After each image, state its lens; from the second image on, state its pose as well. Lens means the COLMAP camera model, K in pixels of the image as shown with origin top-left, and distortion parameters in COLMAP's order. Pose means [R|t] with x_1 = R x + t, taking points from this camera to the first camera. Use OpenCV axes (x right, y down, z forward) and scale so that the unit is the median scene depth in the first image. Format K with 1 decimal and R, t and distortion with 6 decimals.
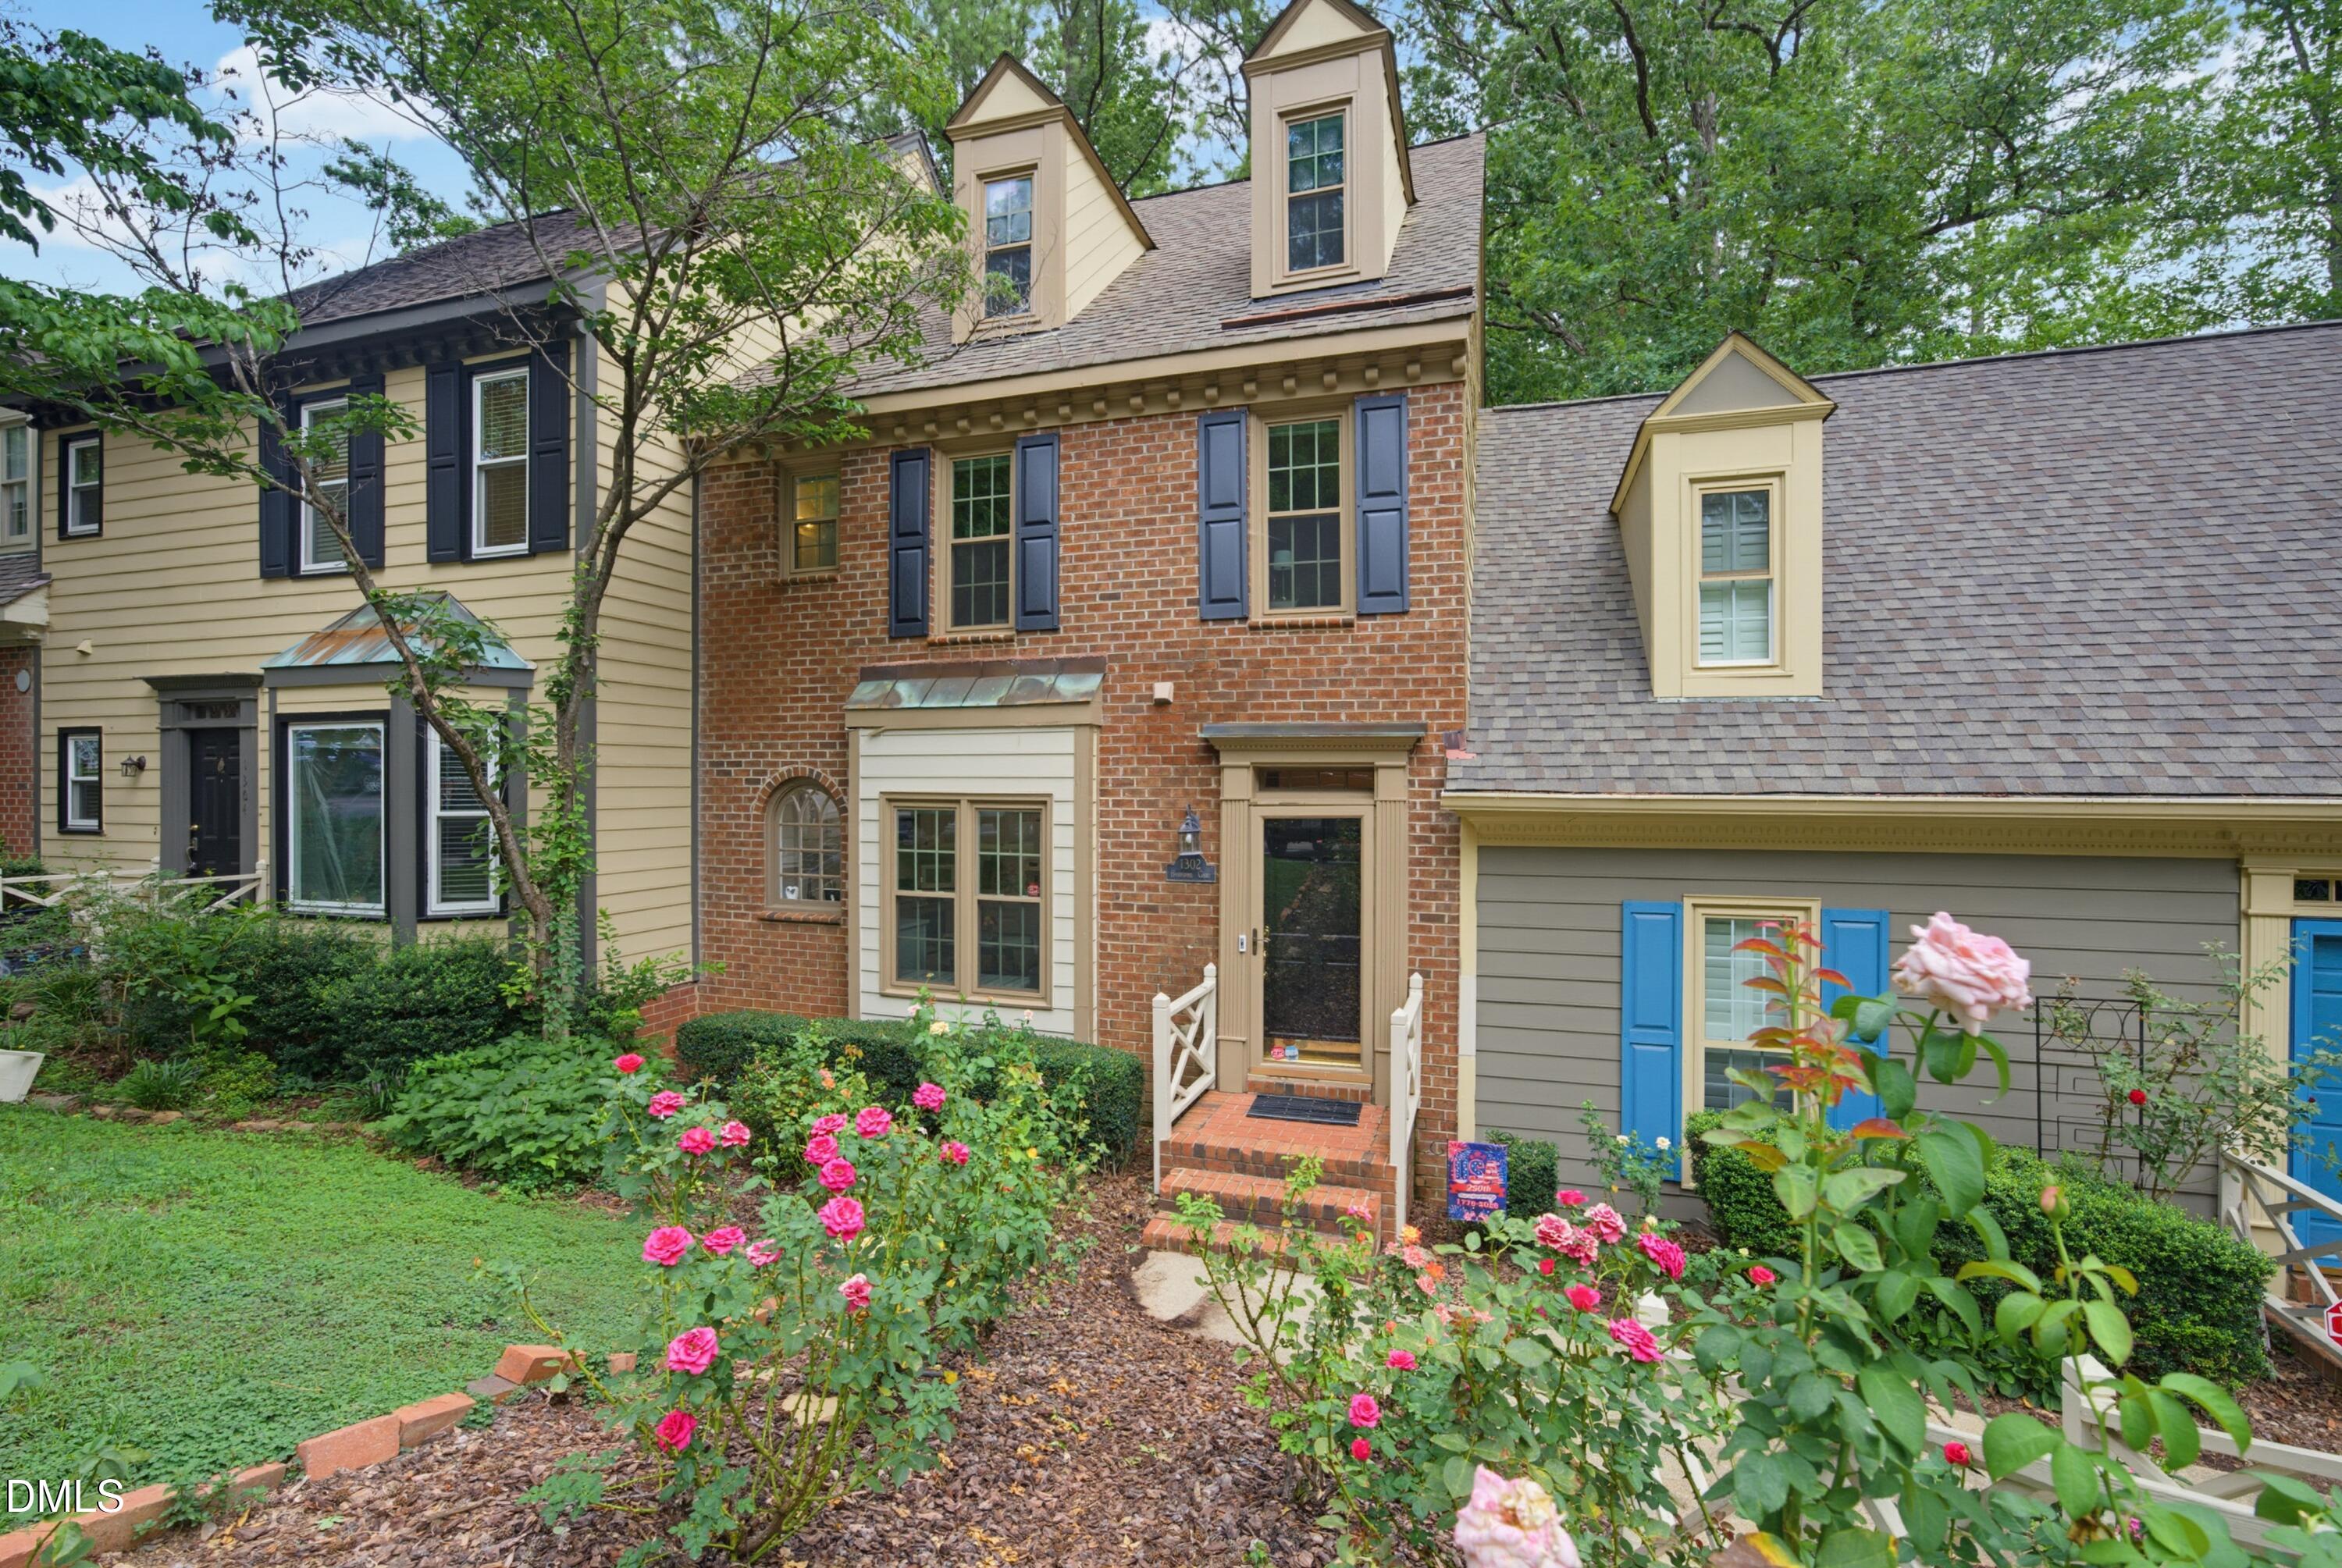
lens RADIAL K [[1020.4, 0, 1171.0], [0, 1020.4, 784.0], [0, 0, 1]] dist [-0.036297, 0.000228]
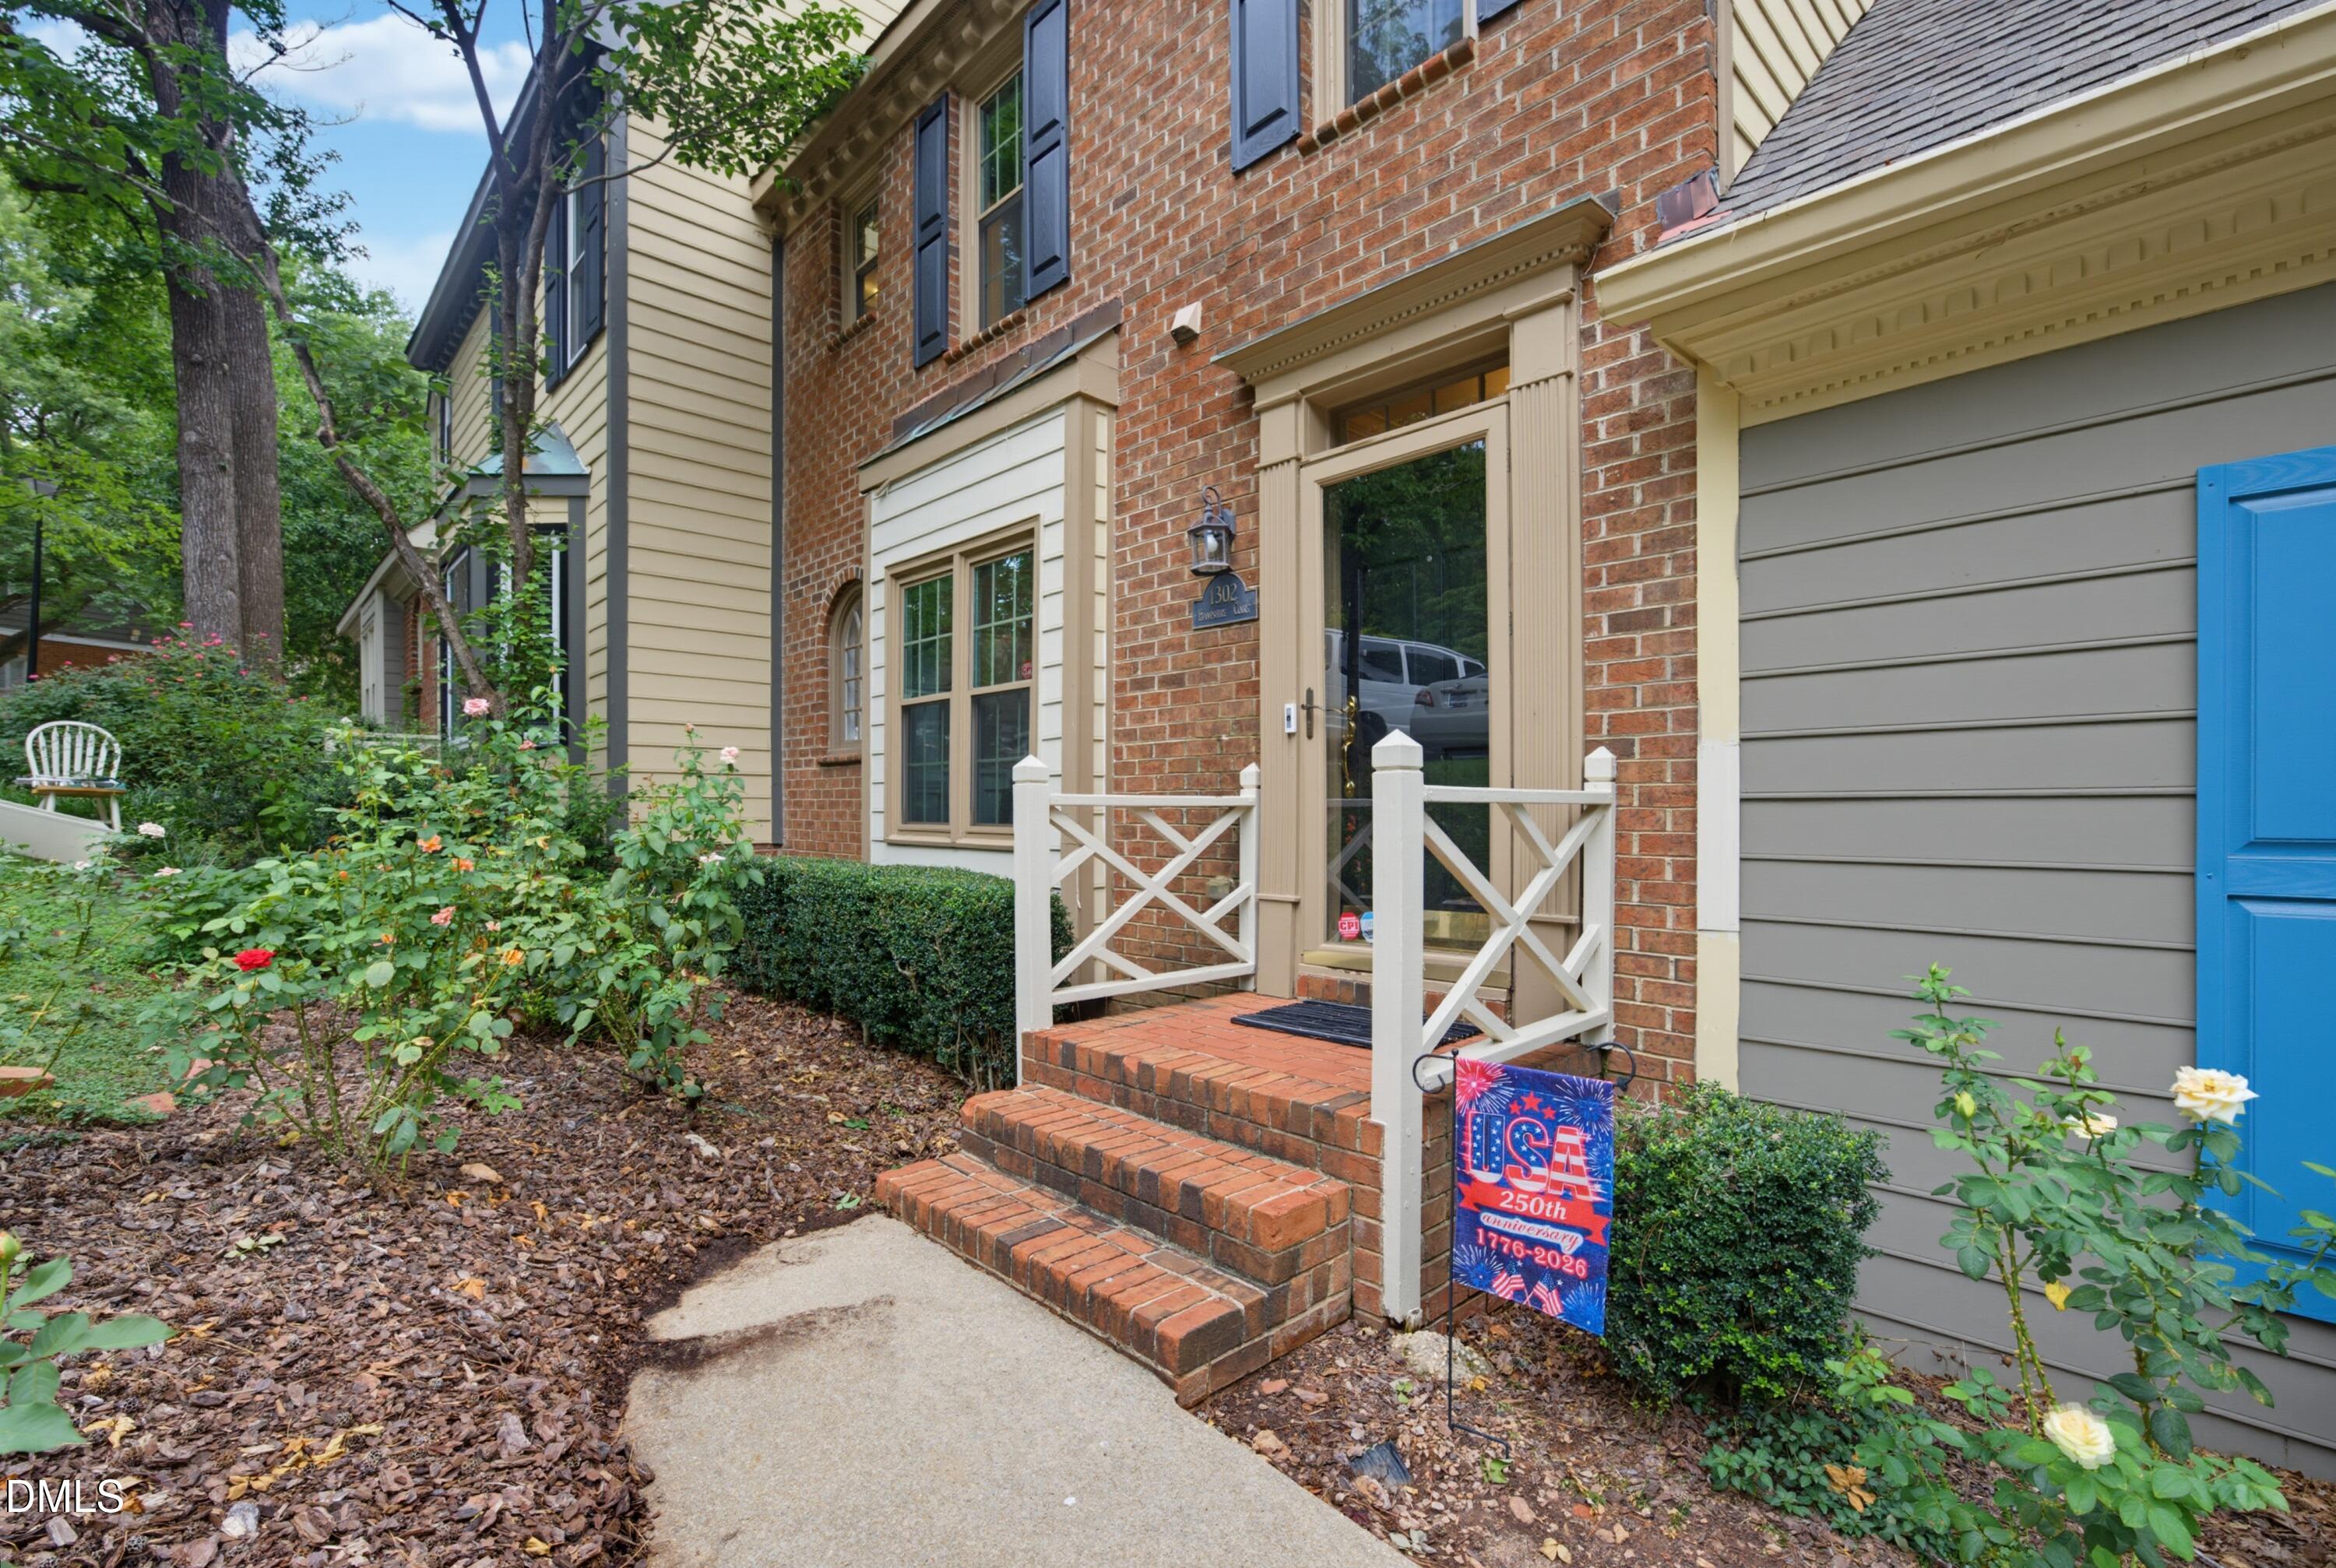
lens RADIAL K [[1023.5, 0, 1174.7], [0, 1023.5, 812.0], [0, 0, 1]] dist [-0.040650, 0.000086]
pose [[0.881839, -0.000796, -0.471551, 0.262557], [0.000763, 1.000000, -0.000261, 0.196277], [0.471551, -0.000130, 0.881839, 0.470677]]
